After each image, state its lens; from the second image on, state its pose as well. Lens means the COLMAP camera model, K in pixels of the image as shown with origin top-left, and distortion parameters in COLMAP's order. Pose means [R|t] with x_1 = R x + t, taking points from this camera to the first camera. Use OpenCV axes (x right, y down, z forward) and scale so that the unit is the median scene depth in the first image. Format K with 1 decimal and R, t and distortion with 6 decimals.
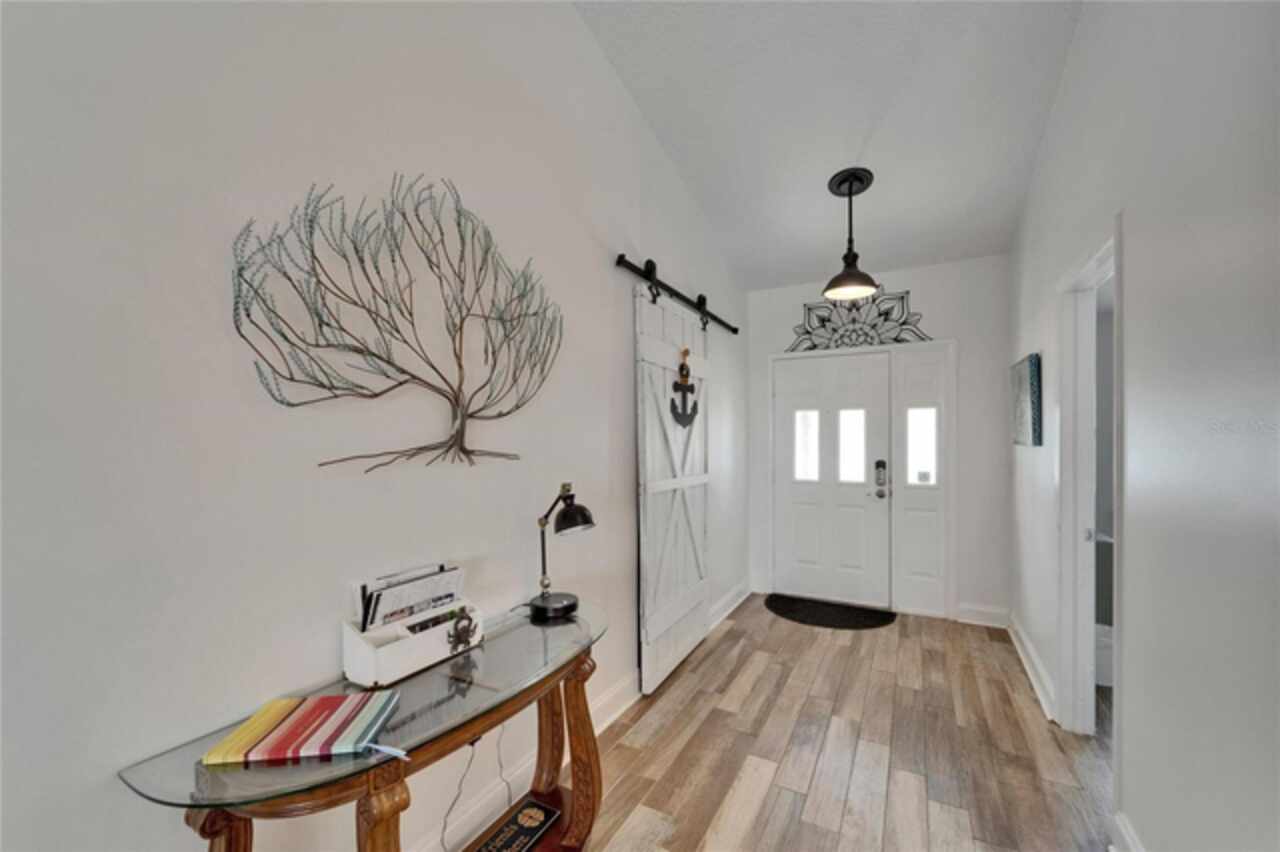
lens RADIAL K [[537.8, 0, 640.0], [0, 537.8, 426.0], [0, 0, 1]] dist [0.002650, 0.000361]
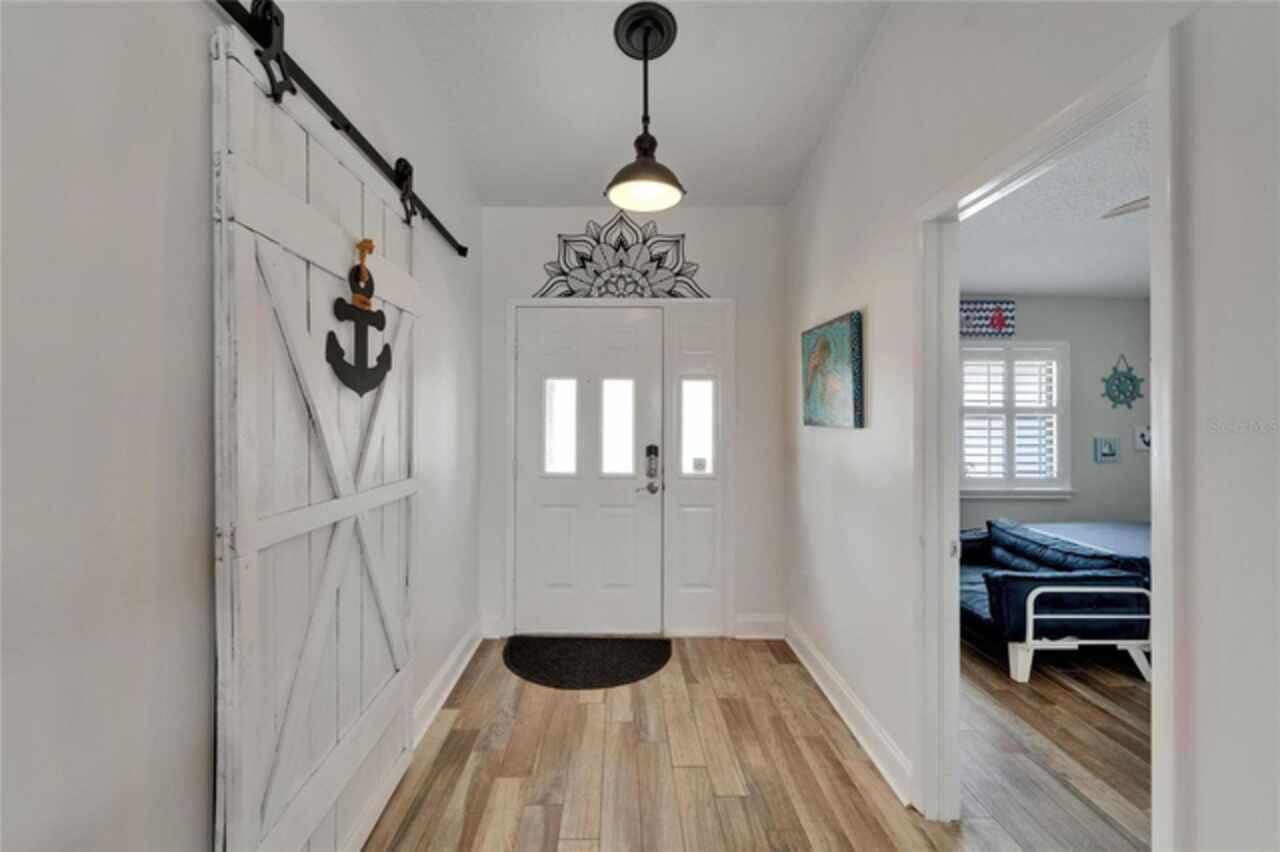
lens RADIAL K [[533.3, 0, 626.3], [0, 533.3, 416.2], [0, 0, 1]] dist [0.000513, 0.000024]
pose [[0.884312, 0.004741, 0.466872, 0.057669], [-0.015925, 0.999673, 0.020013, 0.007604], [-0.466624, -0.025132, 0.884099, 0.370172]]
